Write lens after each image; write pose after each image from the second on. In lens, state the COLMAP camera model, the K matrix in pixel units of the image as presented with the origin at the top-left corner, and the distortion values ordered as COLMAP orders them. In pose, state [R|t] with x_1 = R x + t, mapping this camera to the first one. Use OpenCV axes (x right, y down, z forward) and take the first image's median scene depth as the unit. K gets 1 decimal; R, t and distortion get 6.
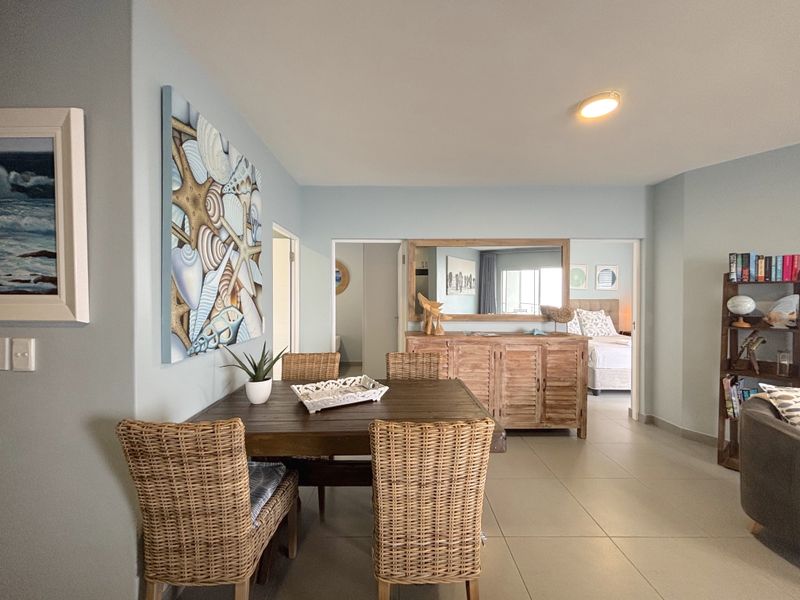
lens RADIAL K [[322.9, 0, 399.0], [0, 322.9, 300.1], [0, 0, 1]] dist [0.002841, -0.001207]
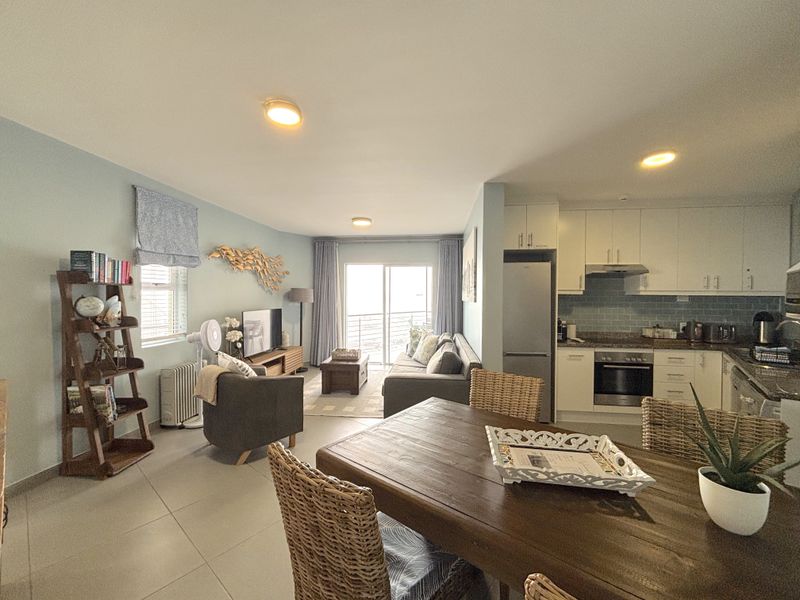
lens RADIAL K [[322.1, 0, 403.1], [0, 322.1, 298.4], [0, 0, 1]] dist [0.001359, 0.000907]
pose [[-0.759093, -0.011607, 0.650879, -0.243458], [-0.001487, 0.999869, 0.016096, -0.023267], [-0.650981, 0.011250, -0.759011, 1.064204]]
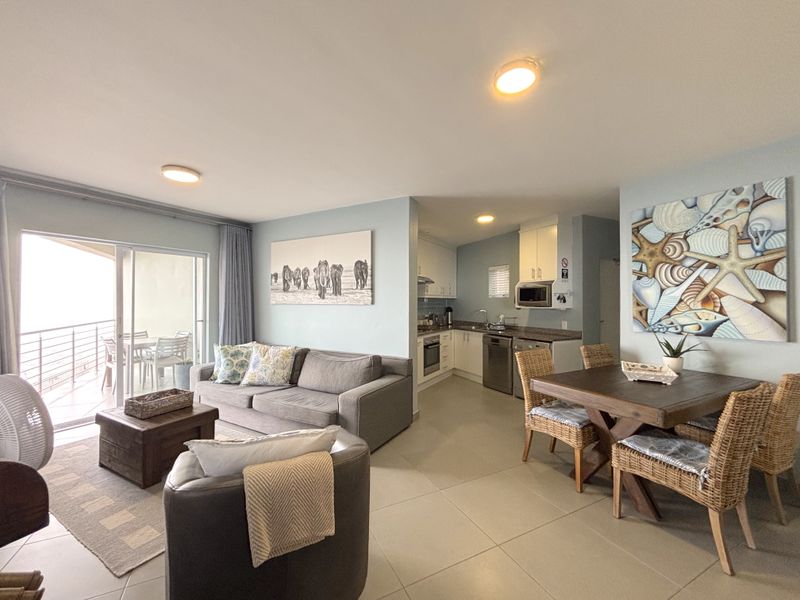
lens RADIAL K [[322.9, 0, 401.4], [0, 322.9, 297.3], [0, 0, 1]] dist [0.002841, -0.001207]
pose [[-0.894384, -0.006275, -0.447255, 0.882260], [-0.006025, 0.999980, -0.001980, -0.015382], [0.447259, 0.000924, -0.894404, 1.138867]]
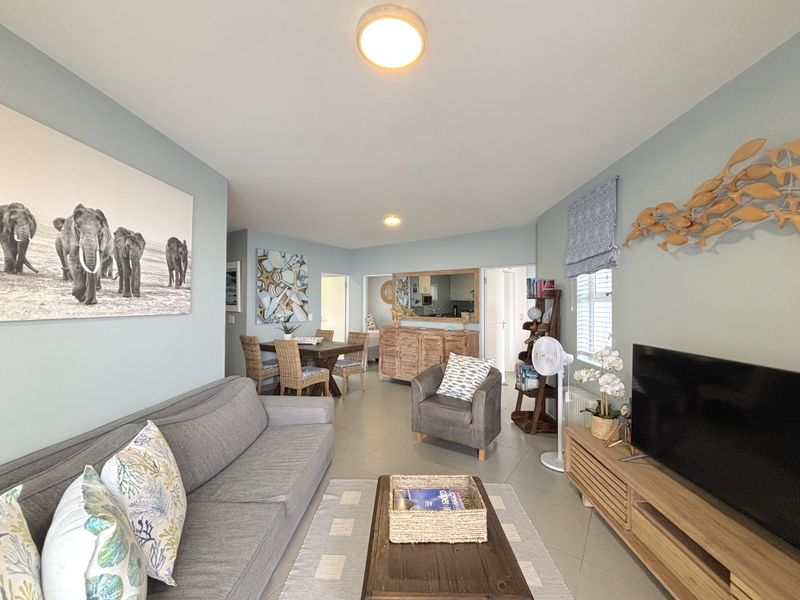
lens RADIAL K [[322.9, 0, 406.3], [0, 322.9, 303.3], [0, 0, 1]] dist [0.002841, -0.001207]
pose [[0.821130, 0.003095, -0.570733, 1.356527], [-0.010451, 0.999899, -0.009614, -0.010957], [0.570646, 0.013859, 0.821079, -0.508890]]
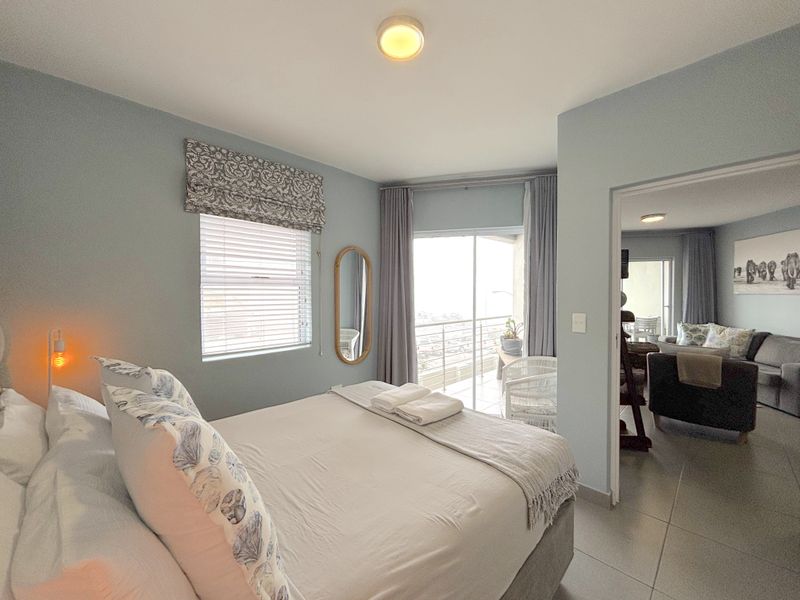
lens RADIAL K [[322.9, 0, 396.1], [0, 322.9, 298.3], [0, 0, 1]] dist [0.002841, -0.001207]
pose [[-0.694754, -0.009254, 0.719188, 0.749442], [0.008421, 0.999744, 0.020999, -0.013909], [-0.719199, 0.020646, -0.694498, 2.163583]]
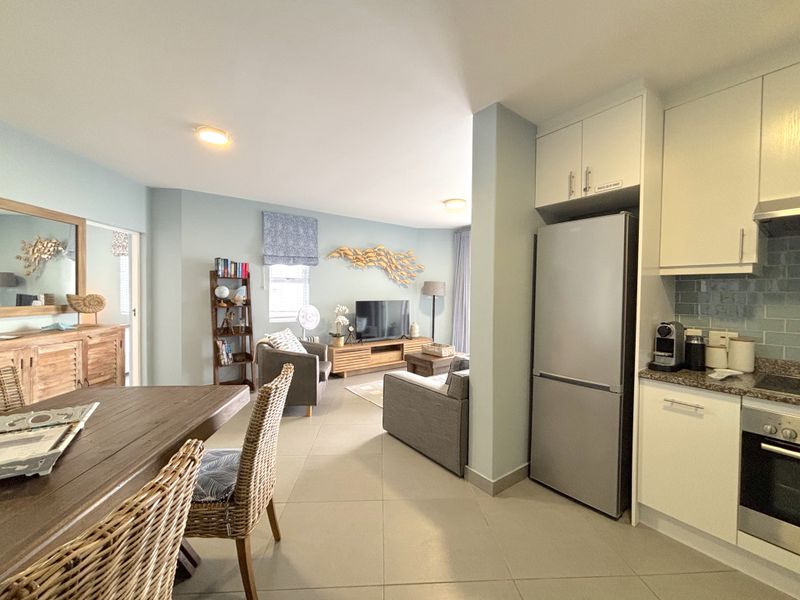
lens RADIAL K [[322.9, 0, 395.6], [0, 322.9, 298.3], [0, 0, 1]] dist [0.002841, -0.001207]
pose [[-0.047757, -0.019704, 0.998665, -0.495082], [0.000449, 0.999805, 0.019748, 0.014541], [-0.998859, 0.001391, -0.047738, 0.234822]]
